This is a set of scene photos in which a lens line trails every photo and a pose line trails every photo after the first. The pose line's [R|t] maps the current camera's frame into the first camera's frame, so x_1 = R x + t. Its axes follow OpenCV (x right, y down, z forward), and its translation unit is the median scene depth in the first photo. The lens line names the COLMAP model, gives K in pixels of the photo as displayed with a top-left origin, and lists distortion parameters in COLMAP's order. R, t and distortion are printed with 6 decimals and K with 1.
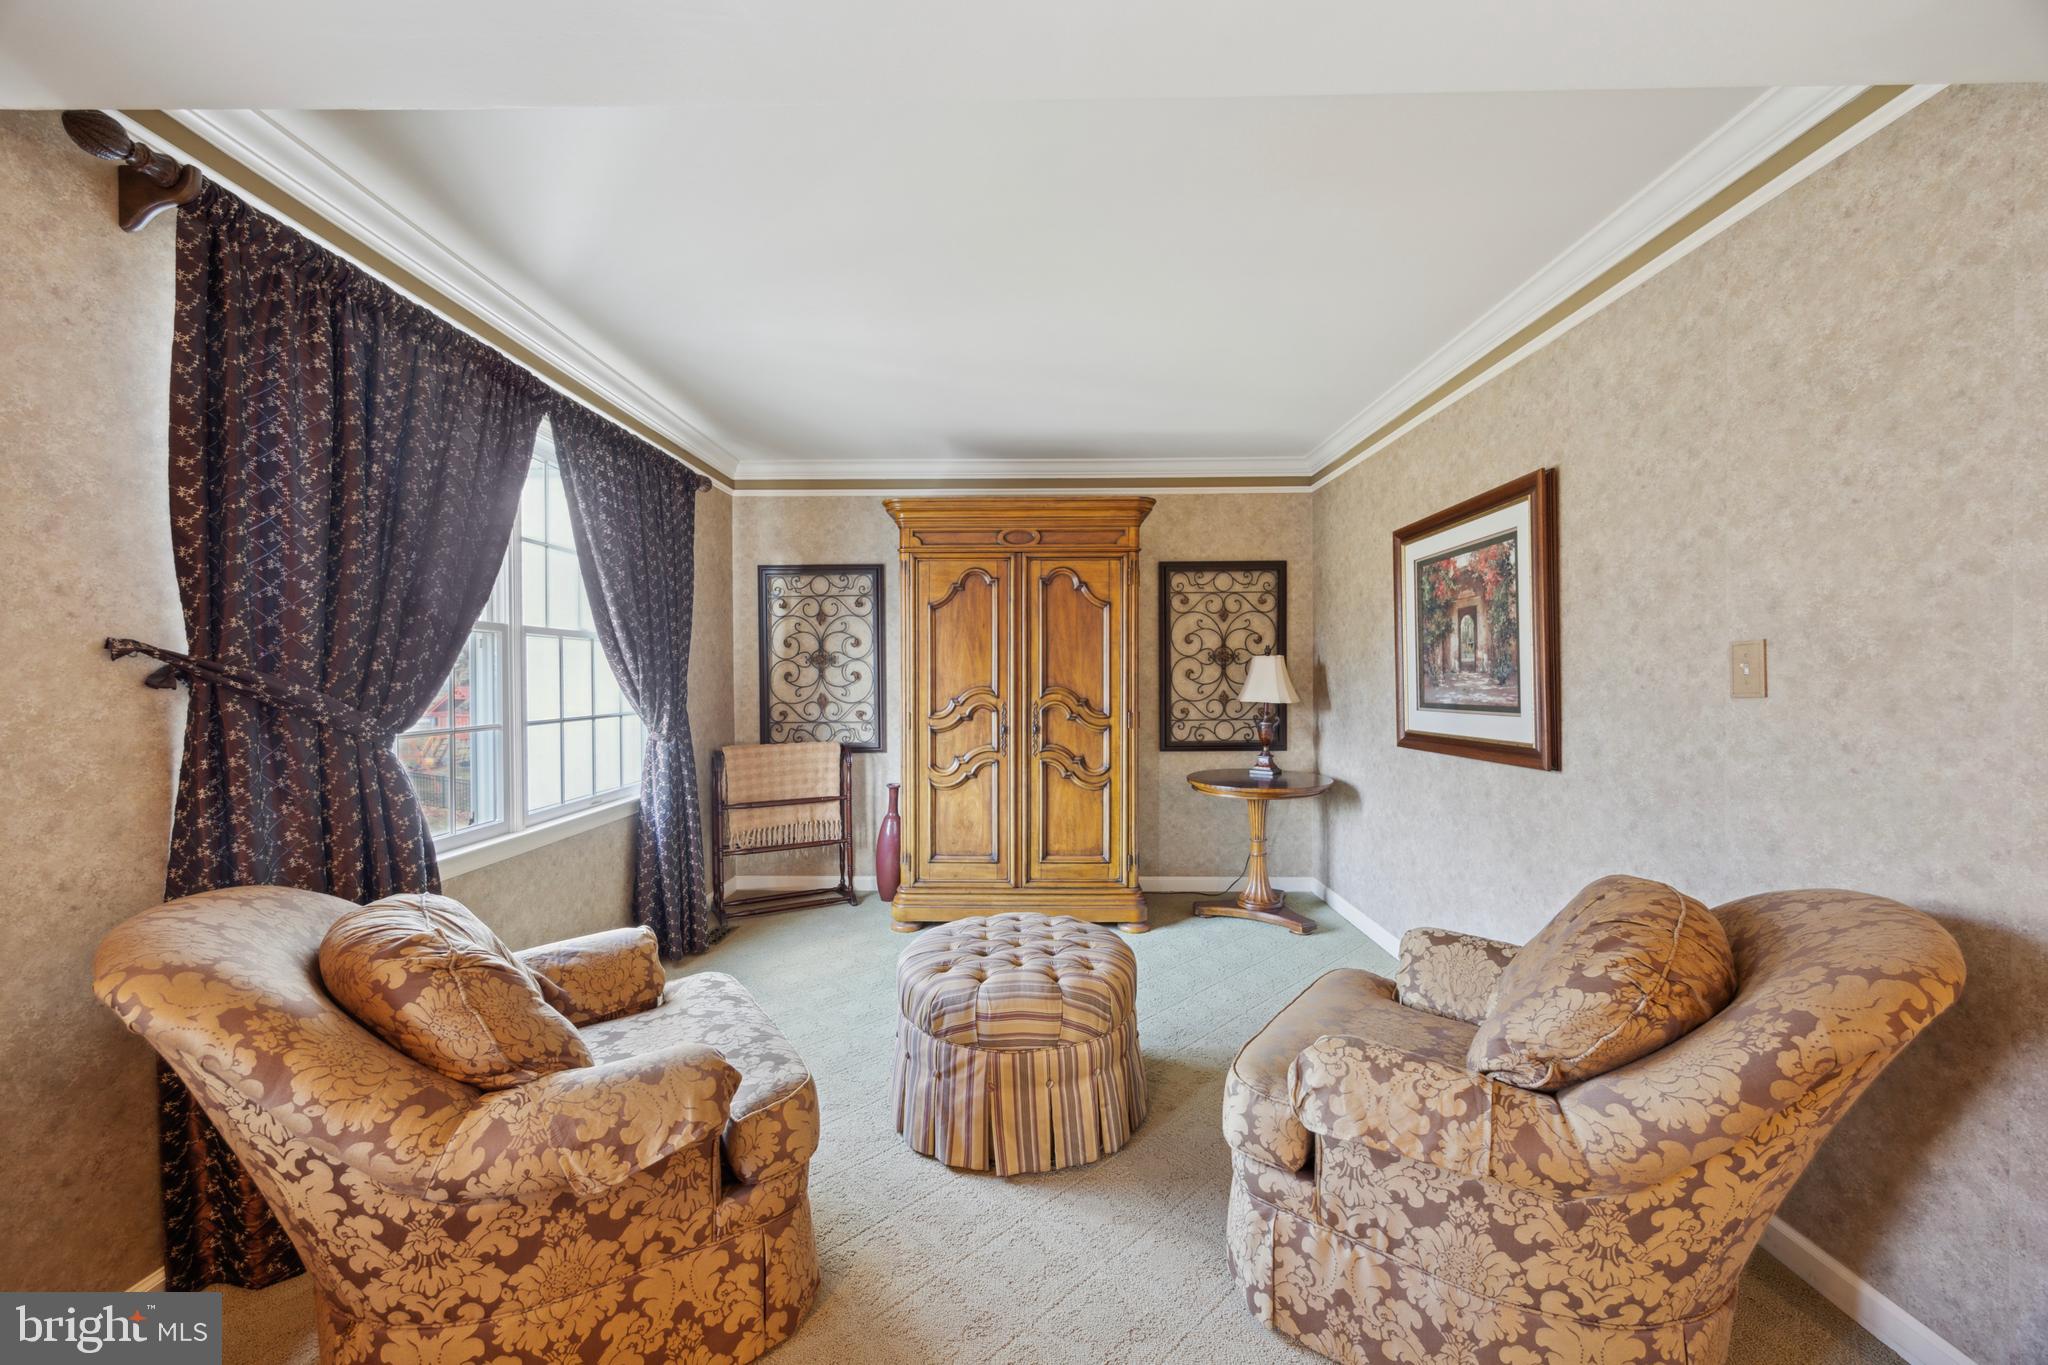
lens RADIAL K [[781.9, 0, 1022.5], [0, 781.9, 684.3], [0, 0, 1]] dist [-0.002624, -0.000758]
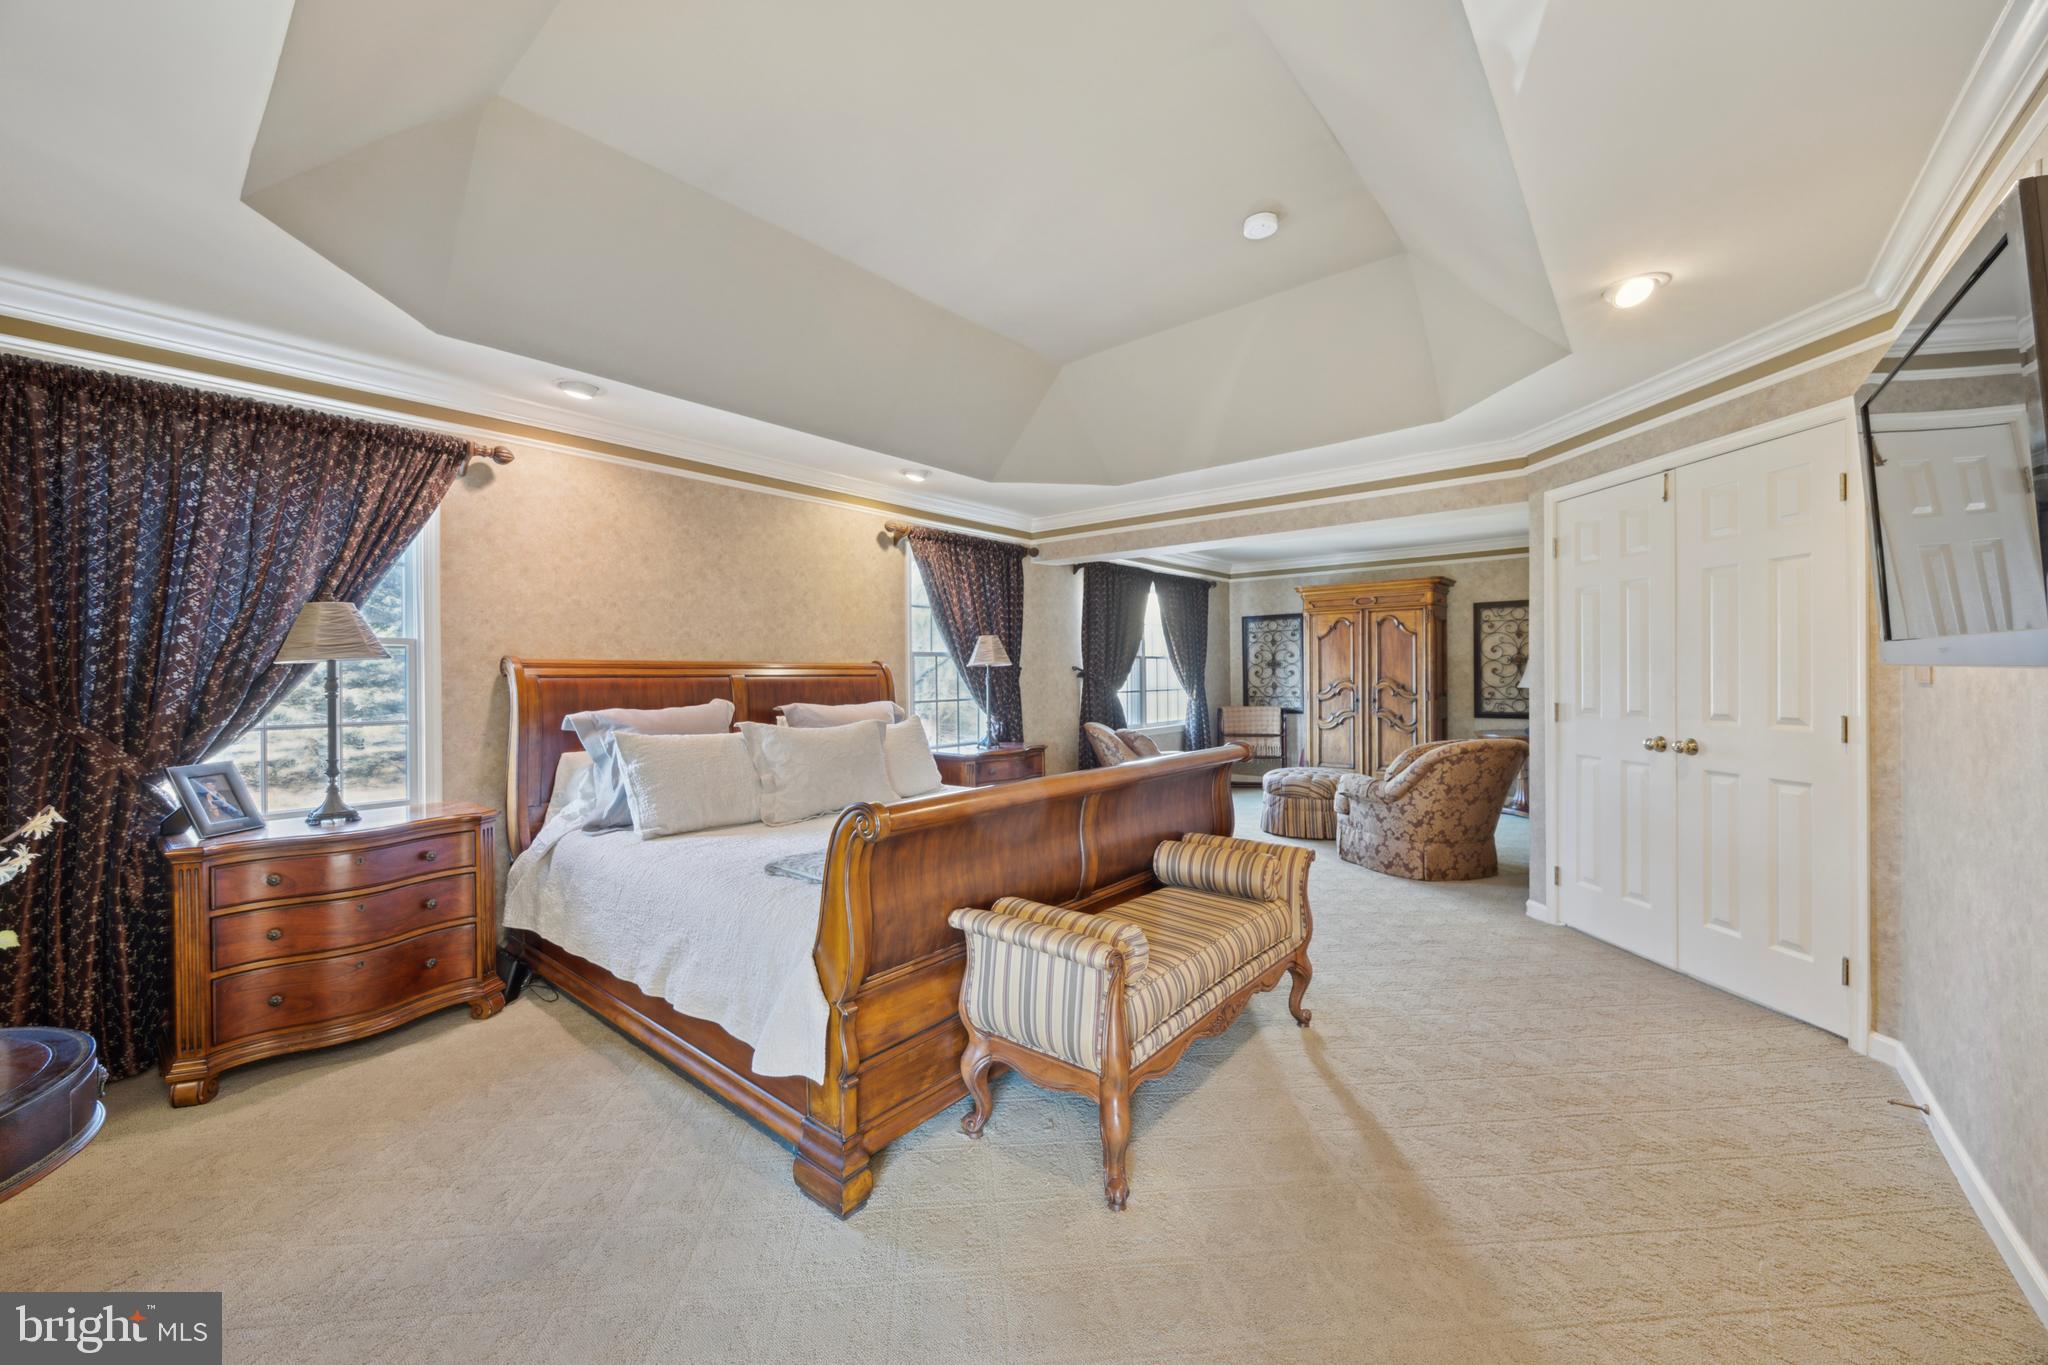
lens RADIAL K [[781.9, 0, 1014.8], [0, 781.9, 678.6], [0, 0, 1]] dist [-0.002624, -0.000758]
pose [[0.771508, 0.001037, -0.636219, 0.552880], [-0.000821, 0.999999, 0.000634, 0.003327], [0.636219, 0.000034, 0.771508, -1.034390]]
